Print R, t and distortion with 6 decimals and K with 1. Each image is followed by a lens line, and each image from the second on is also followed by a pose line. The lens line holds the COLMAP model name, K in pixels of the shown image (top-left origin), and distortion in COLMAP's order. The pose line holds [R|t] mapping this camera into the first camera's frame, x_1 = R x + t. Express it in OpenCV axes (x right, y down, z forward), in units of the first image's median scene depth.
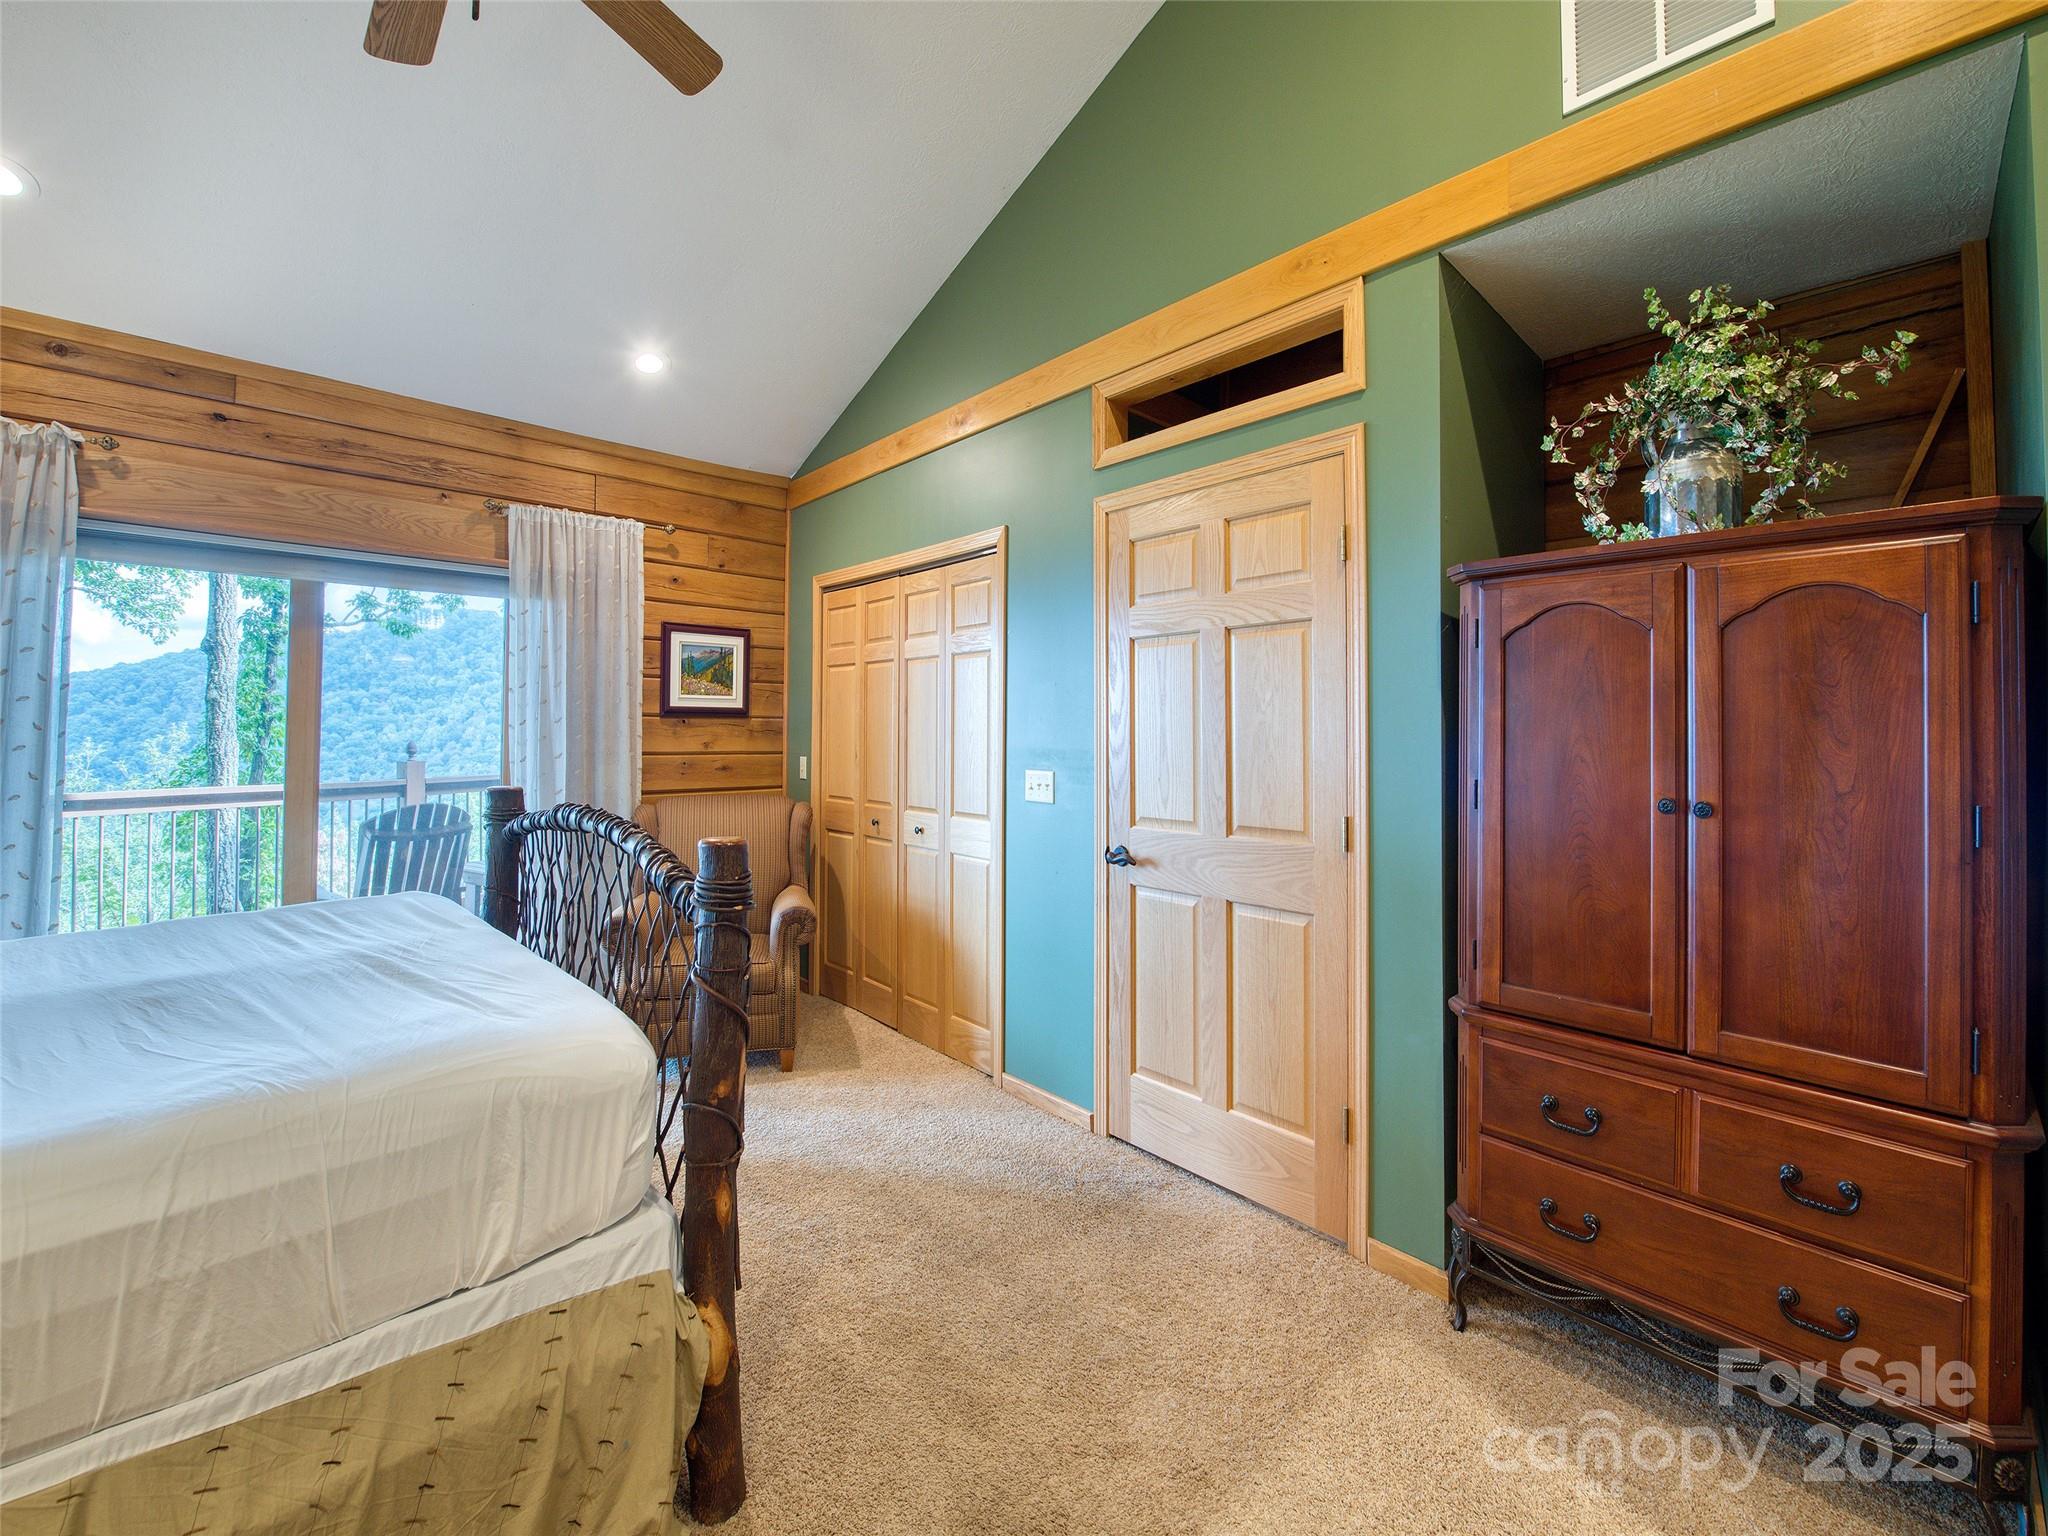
lens RADIAL K [[826.1, 0, 1026.8], [0, 826.1, 714.8], [0, 0, 1]] dist [-0.017334, -0.000745]
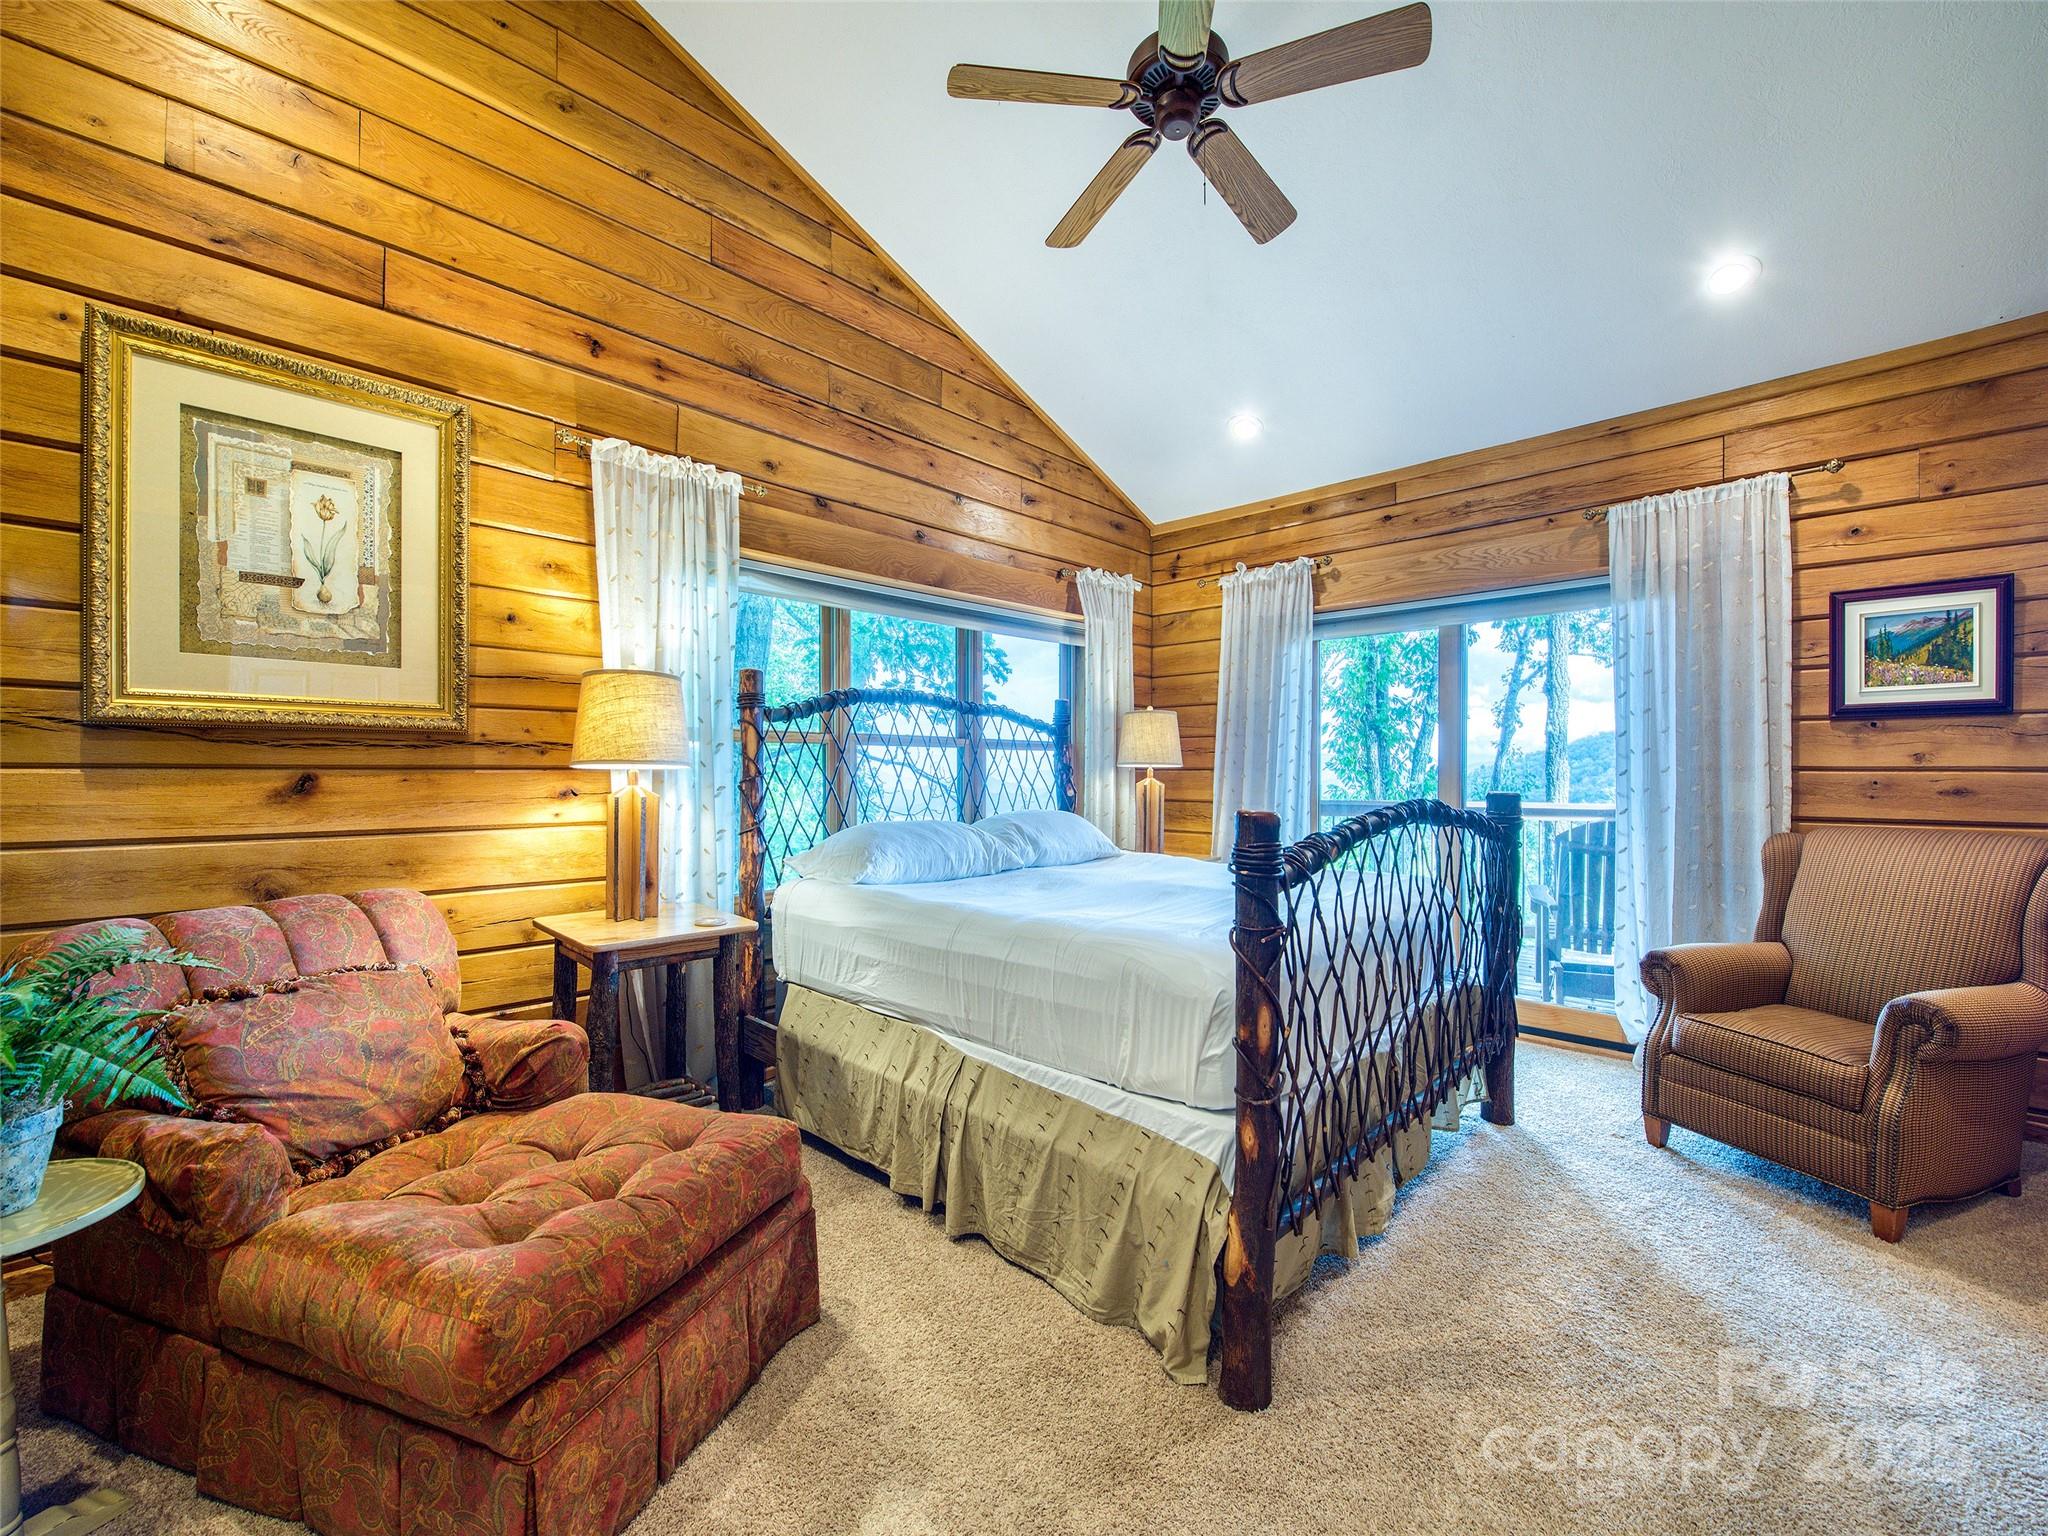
lens RADIAL K [[826.1, 0, 1029.5], [0, 826.1, 776.3], [0, 0, 1]] dist [-0.017334, -0.000745]
pose [[0.051194, 0.003690, -0.998682, 0.276395], [0.024047, 0.999699, 0.004926, 0.035220], [0.998399, -0.024267, 0.051090, 0.248300]]
